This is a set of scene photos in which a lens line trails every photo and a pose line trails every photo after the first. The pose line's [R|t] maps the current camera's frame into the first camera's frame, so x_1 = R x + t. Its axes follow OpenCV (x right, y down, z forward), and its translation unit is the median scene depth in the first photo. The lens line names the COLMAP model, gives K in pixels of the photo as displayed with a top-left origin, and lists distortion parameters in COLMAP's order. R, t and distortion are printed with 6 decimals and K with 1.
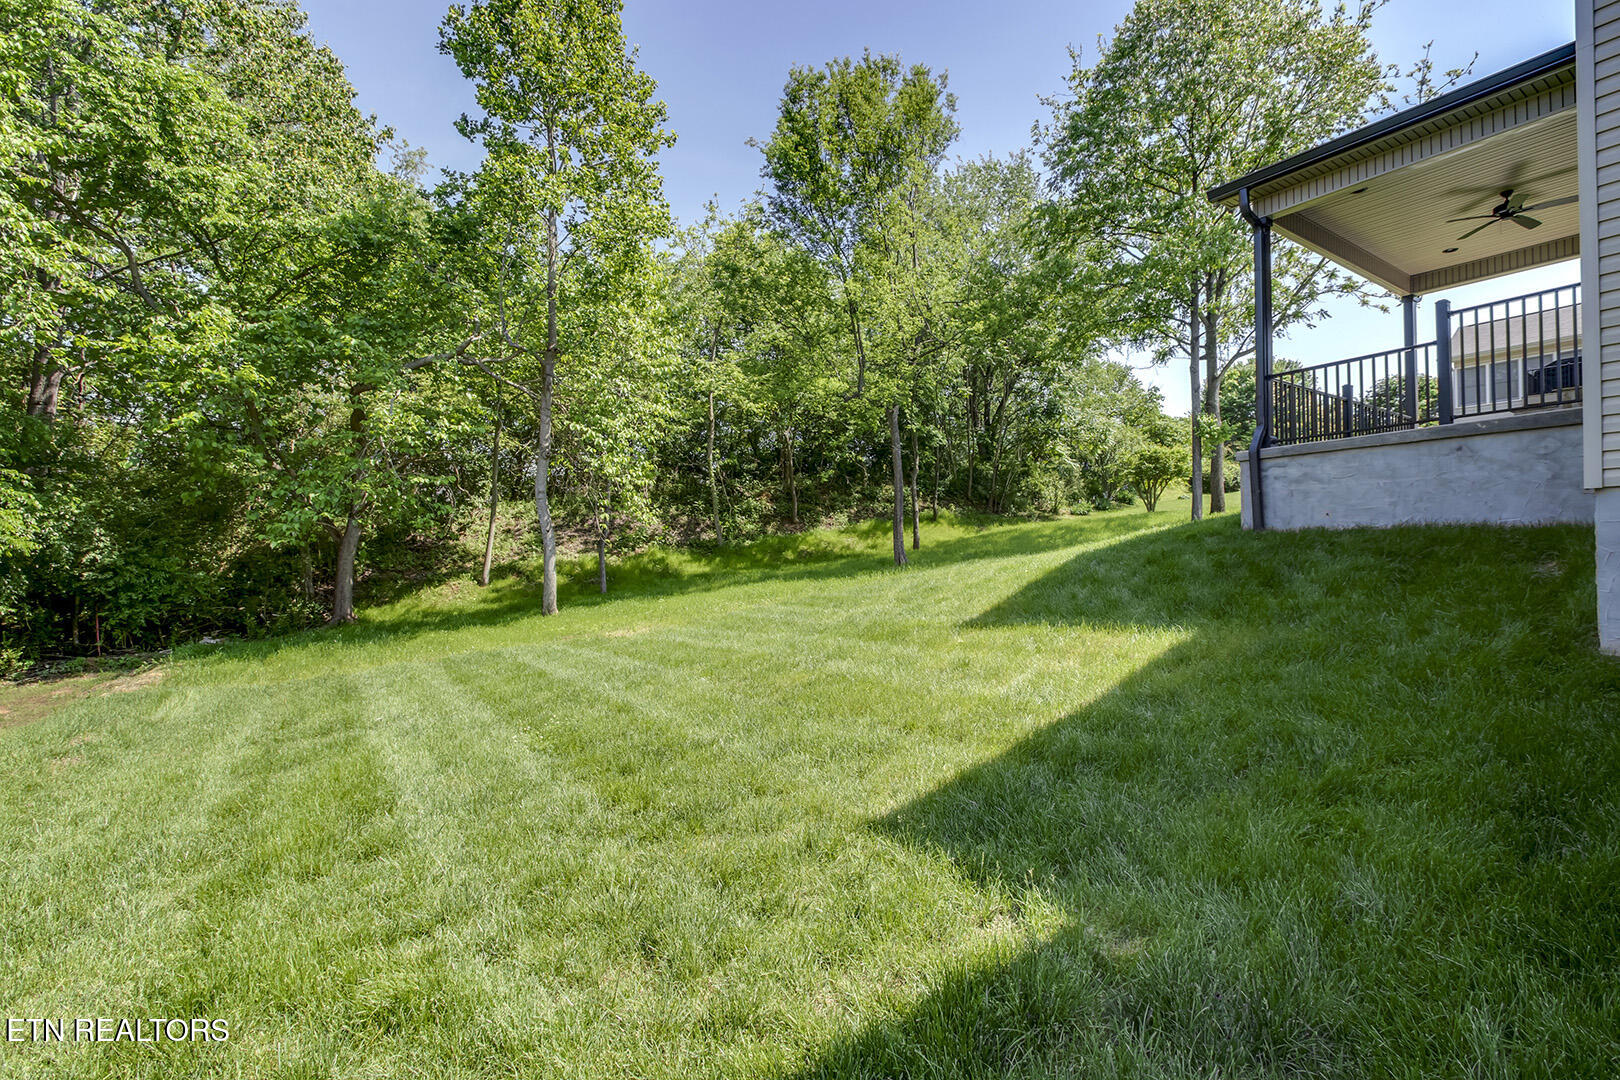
lens RADIAL K [[752.3, 0, 801.6], [0, 752.3, 539.9], [0, 0, 1]] dist [-0.024272, -0.001184]
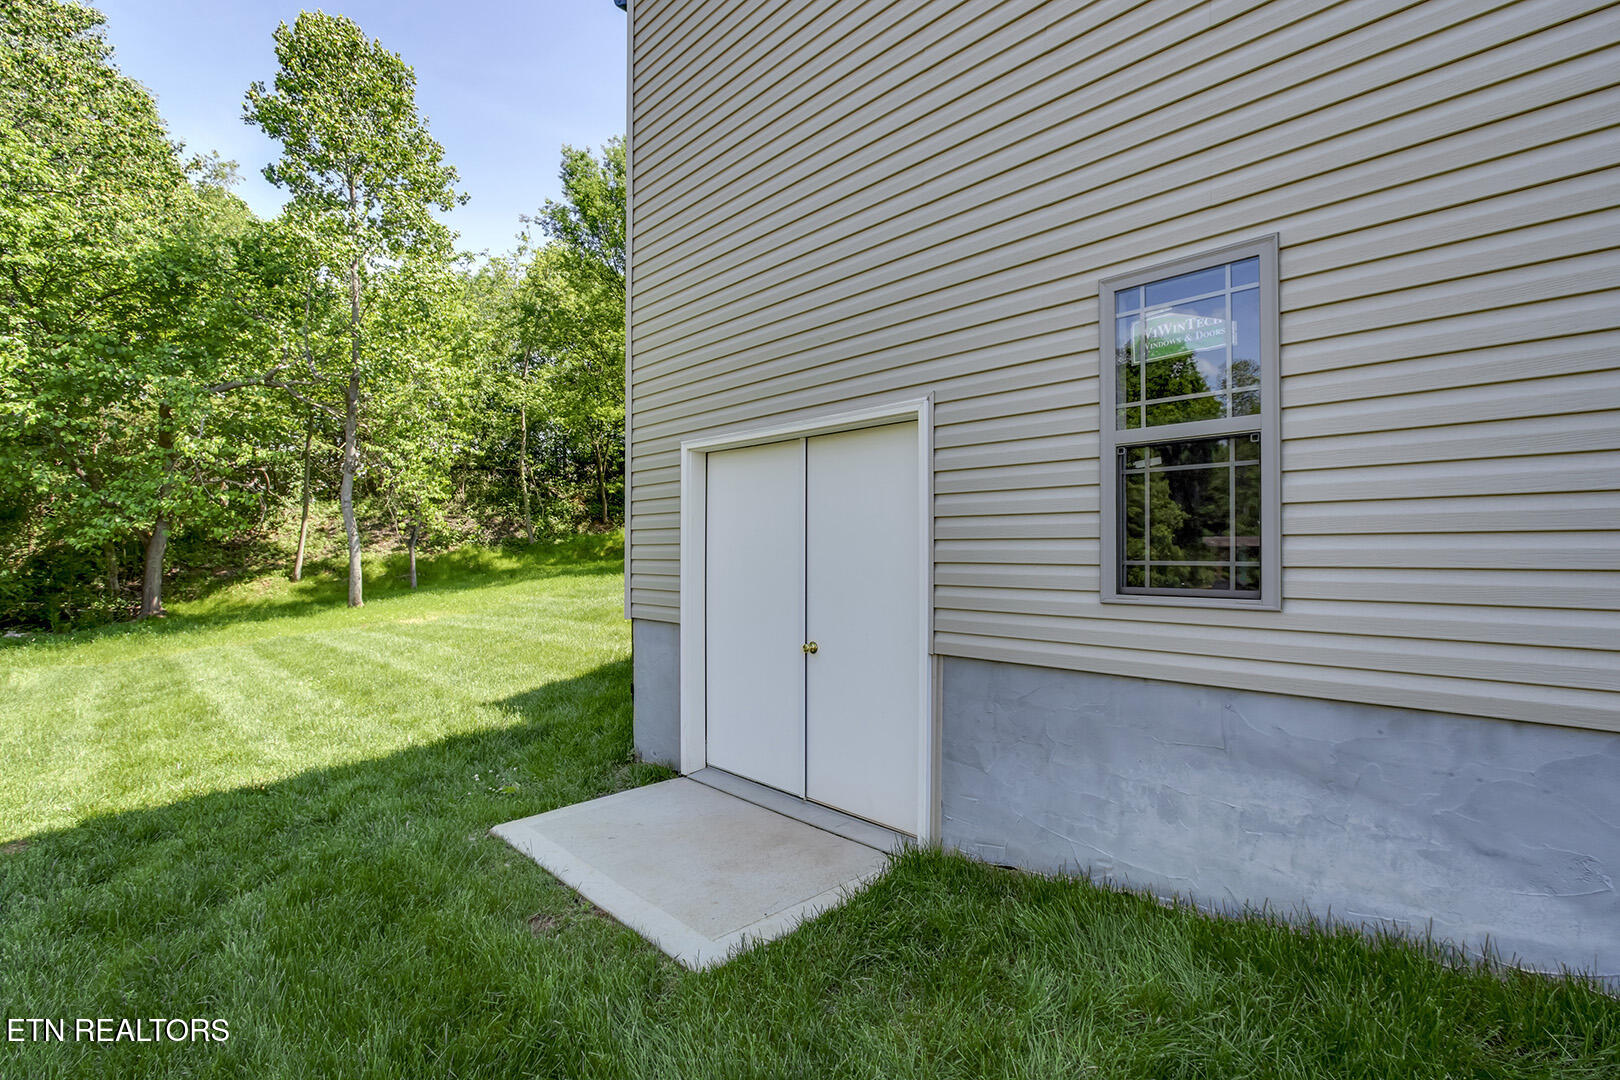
lens RADIAL K [[752.3, 0, 817.7], [0, 752.3, 549.3], [0, 0, 1]] dist [-0.024272, -0.001184]
pose [[0.979898, 0.002738, 0.199480, 0.109879], [-0.007791, 0.999668, 0.024553, -0.018941], [-0.199347, -0.025614, 0.979594, -0.219768]]
